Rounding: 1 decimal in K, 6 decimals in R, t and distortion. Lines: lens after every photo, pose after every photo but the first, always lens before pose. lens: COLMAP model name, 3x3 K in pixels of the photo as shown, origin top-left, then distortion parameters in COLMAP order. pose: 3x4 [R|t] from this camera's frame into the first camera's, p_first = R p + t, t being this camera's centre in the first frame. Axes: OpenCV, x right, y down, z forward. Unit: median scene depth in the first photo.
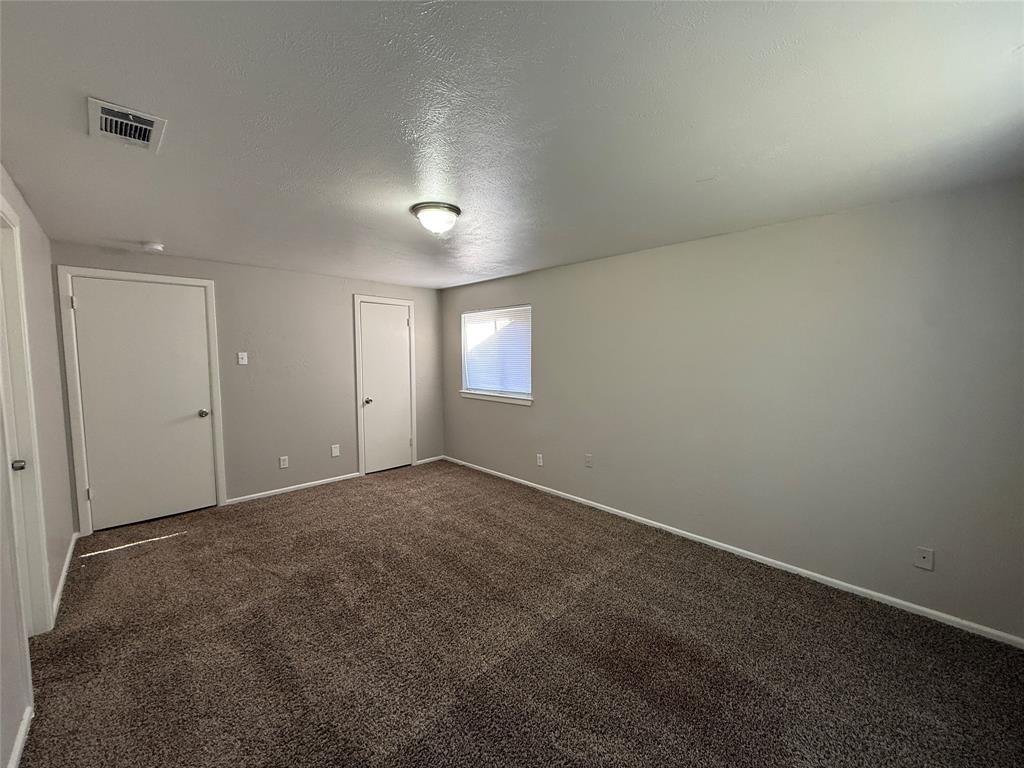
lens RADIAL K [[407.4, 0, 511.9], [0, 407.4, 386.4], [0, 0, 1]] dist [-0.001578, 0.001109]
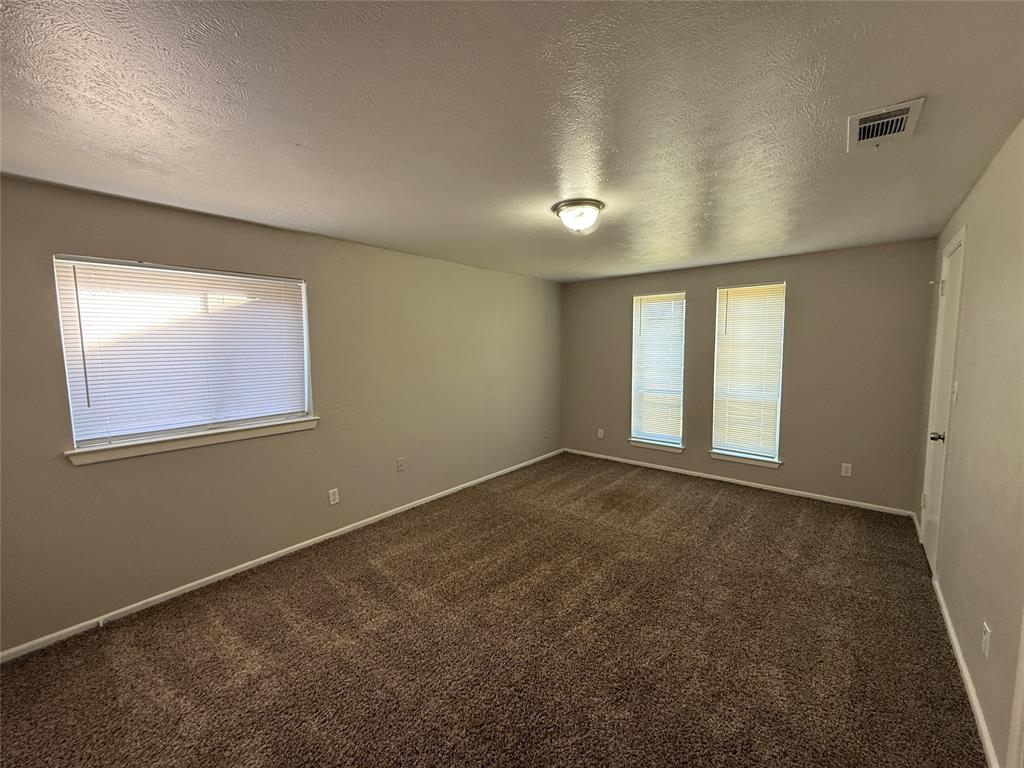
lens RADIAL K [[407.4, 0, 512.7], [0, 407.4, 377.5], [0, 0, 1]] dist [-0.001578, 0.001109]
pose [[-0.101247, -0.085472, 0.991183, -0.668351], [0.087562, 0.991671, 0.094458, -0.073278], [-0.991001, 0.096354, -0.092919, 0.719913]]
